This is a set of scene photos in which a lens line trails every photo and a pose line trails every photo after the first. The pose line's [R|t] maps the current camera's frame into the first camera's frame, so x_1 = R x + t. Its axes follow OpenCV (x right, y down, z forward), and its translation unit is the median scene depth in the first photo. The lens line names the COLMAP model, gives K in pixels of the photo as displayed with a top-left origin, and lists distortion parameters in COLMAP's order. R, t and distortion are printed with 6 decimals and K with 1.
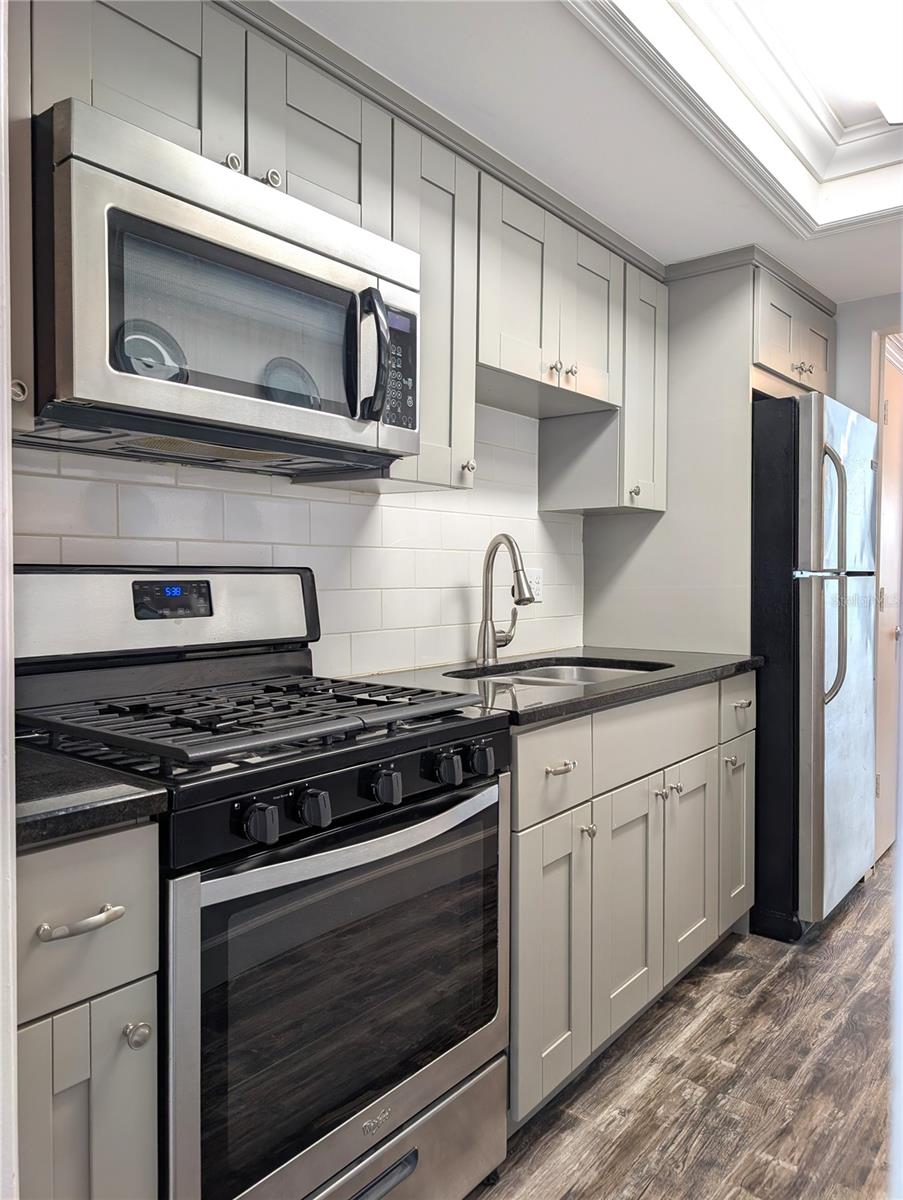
lens RADIAL K [[863.5, 0, 445.8], [0, 863.5, 597.8], [0, 0, 1]] dist [0.016809, -0.022241]
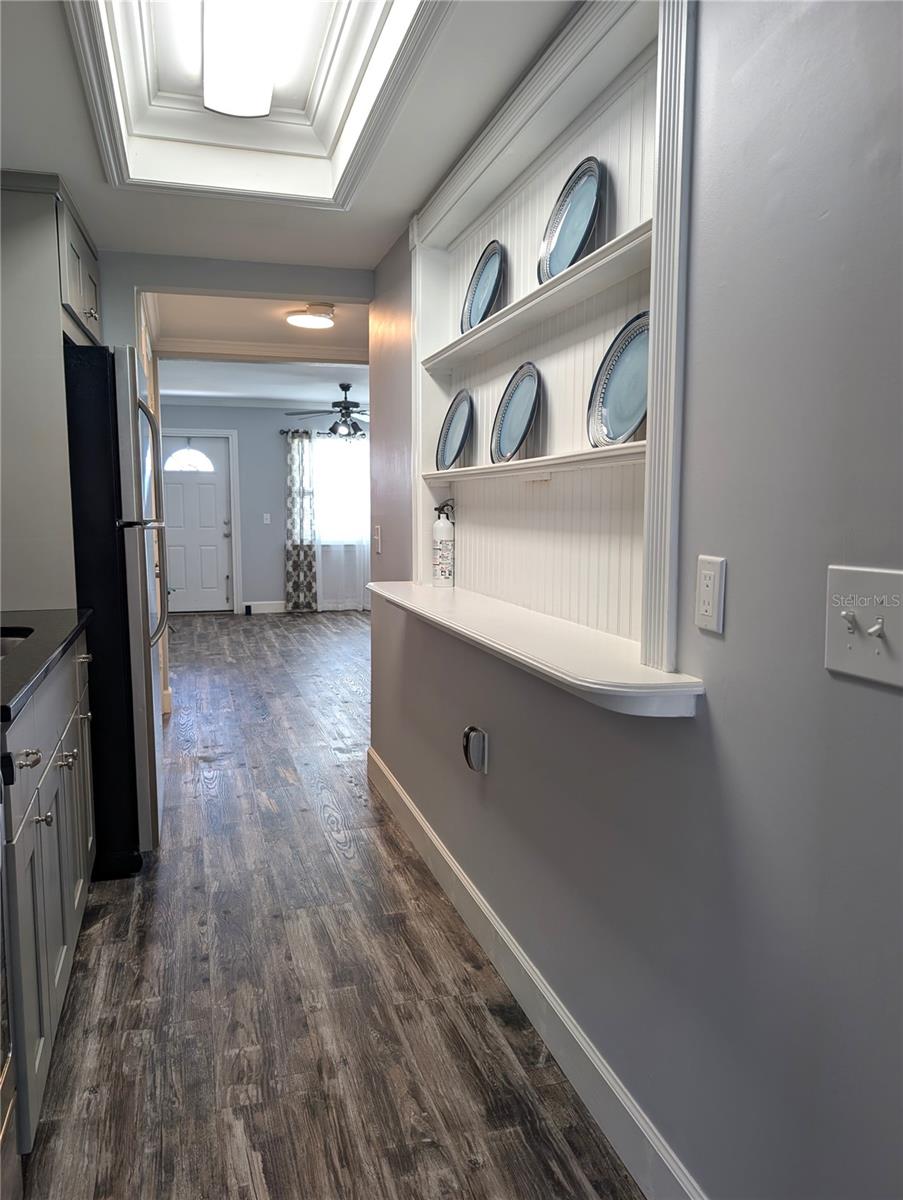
lens RADIAL K [[877.8, 0, 453.4], [0, 877.8, 606.7], [0, 0, 1]] dist [0.010640, -0.014621]
pose [[0.569197, -0.098061, 0.816332, -0.284467], [0.026401, 0.994530, 0.101059, -0.032330], [-0.821777, -0.035971, 0.568673, 0.110339]]
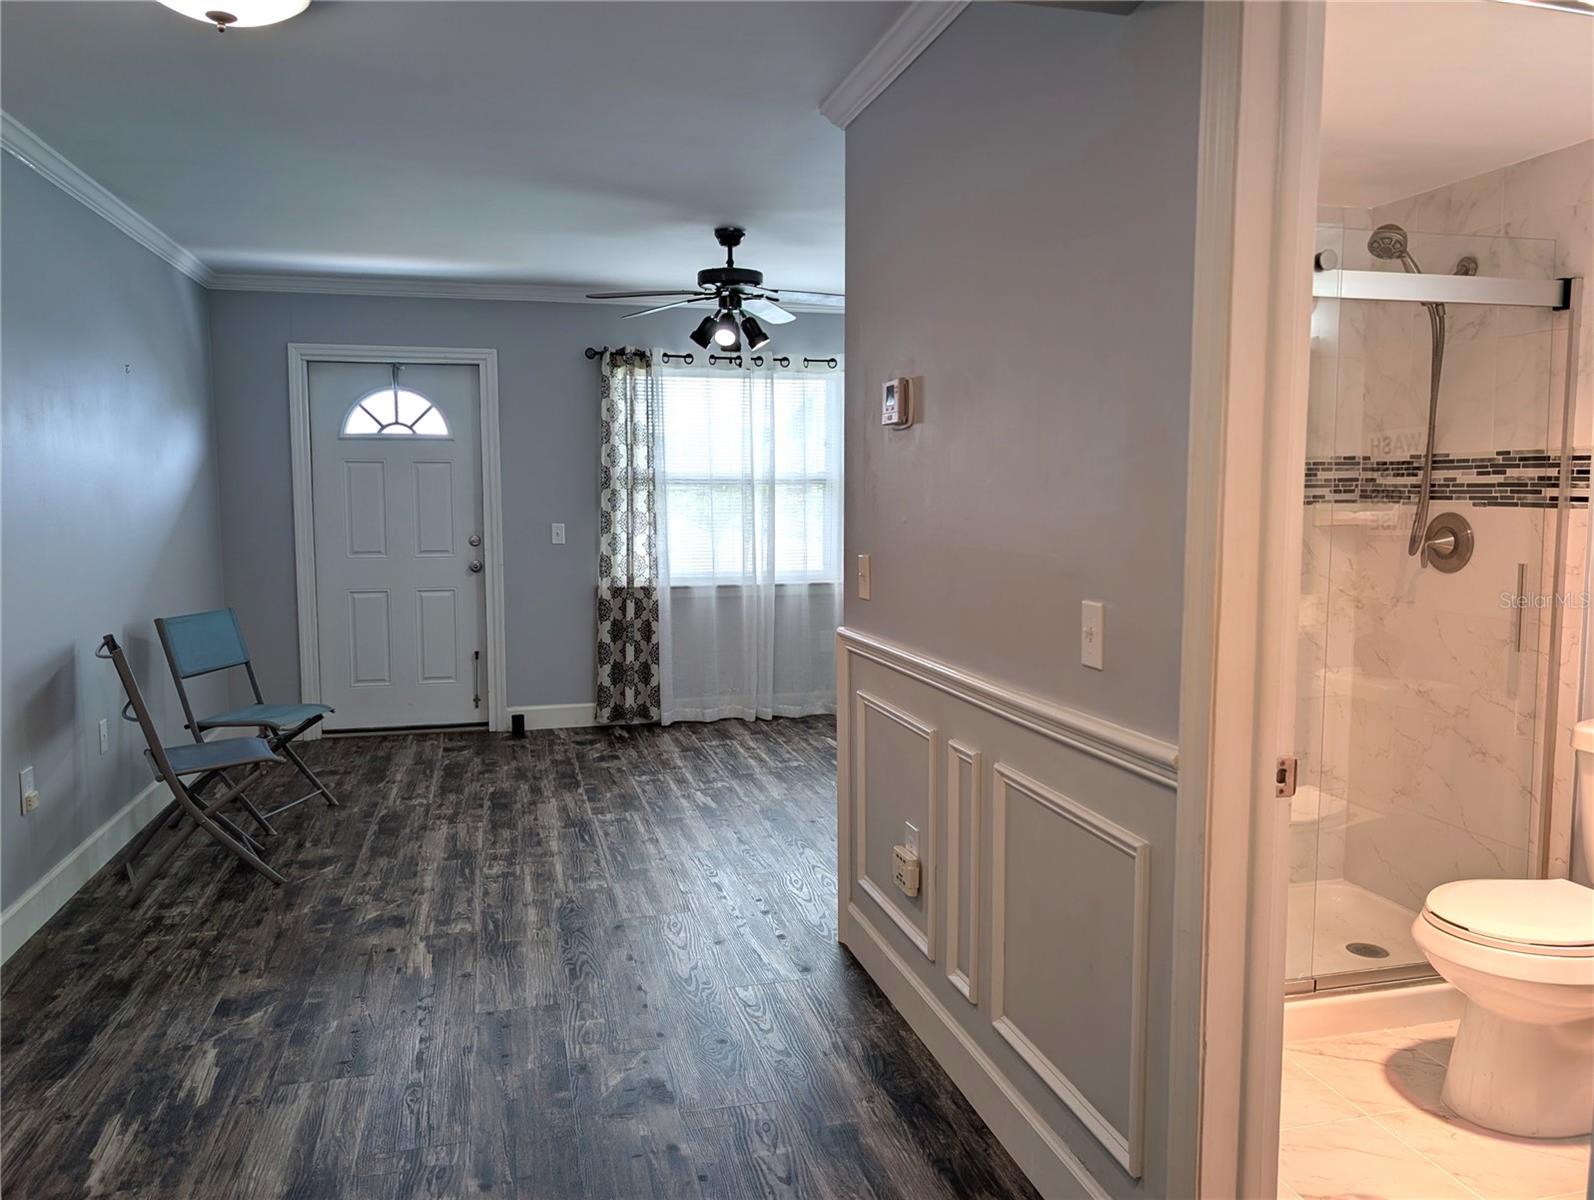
lens RADIAL K [[1152.0, 0, 793.9], [0, 1152.0, 593.6], [0, 0, 1]] dist [0.012024, -0.008819]
pose [[0.601085, -0.079904, 0.795181, 1.062174], [0.027596, 0.996471, 0.079271, -0.118484], [-0.798709, -0.025705, 0.601169, 1.386168]]
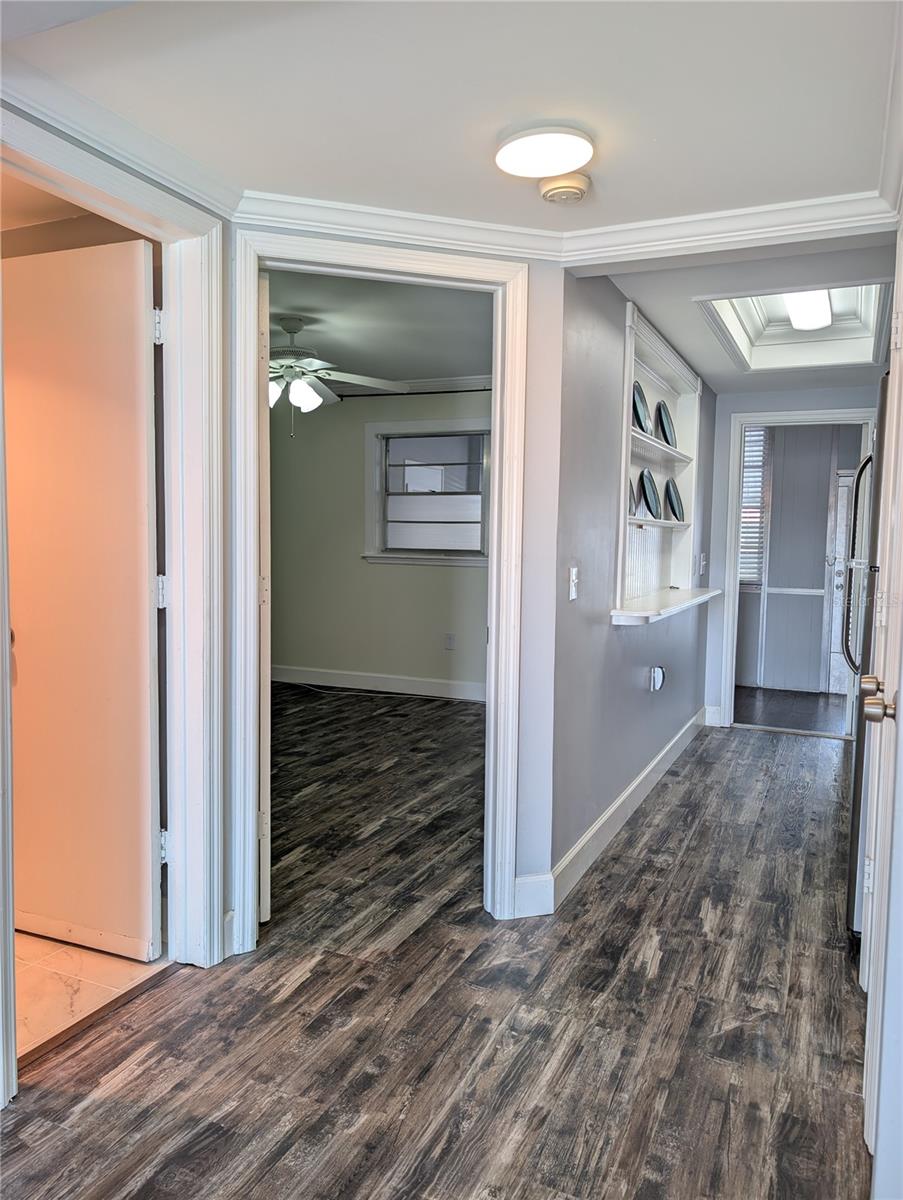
lens RADIAL K [[863.5, 0, 445.8], [0, 863.5, 597.8], [0, 0, 1]] dist [0.016809, -0.022241]
pose [[-0.971612, -0.006401, -0.236494, 1.614255], [-0.030821, 0.994539, 0.099708, -0.101745], [0.234564, 0.104166, -0.966504, 2.551715]]
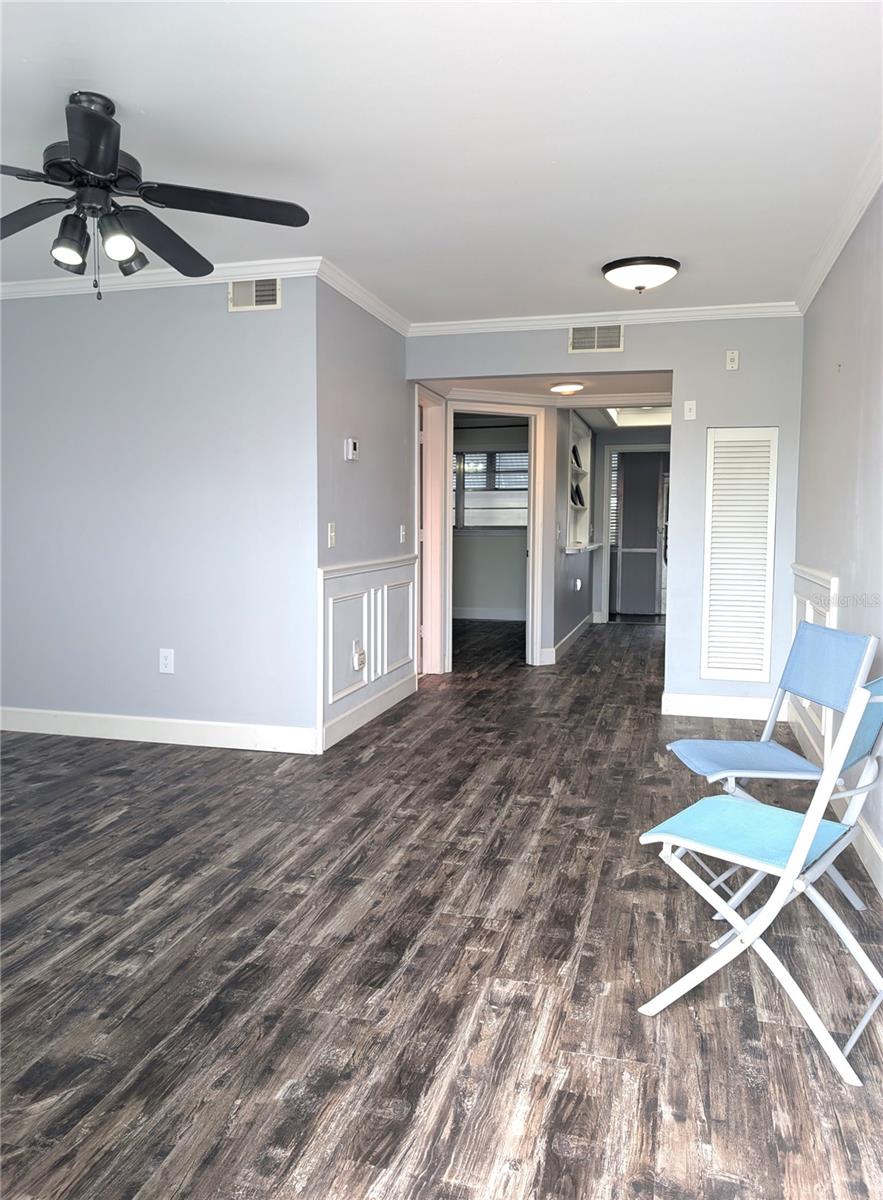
lens RADIAL K [[882.1, 0, 425.3], [0, 882.1, 594.9], [0, 0, 1]] dist [-0.003210, -0.006658]
pose [[-0.923773, 0.022164, -0.382298, 2.930515], [-0.020421, 0.994052, 0.106976, -0.107453], [0.382396, 0.106628, -0.917826, 4.295800]]
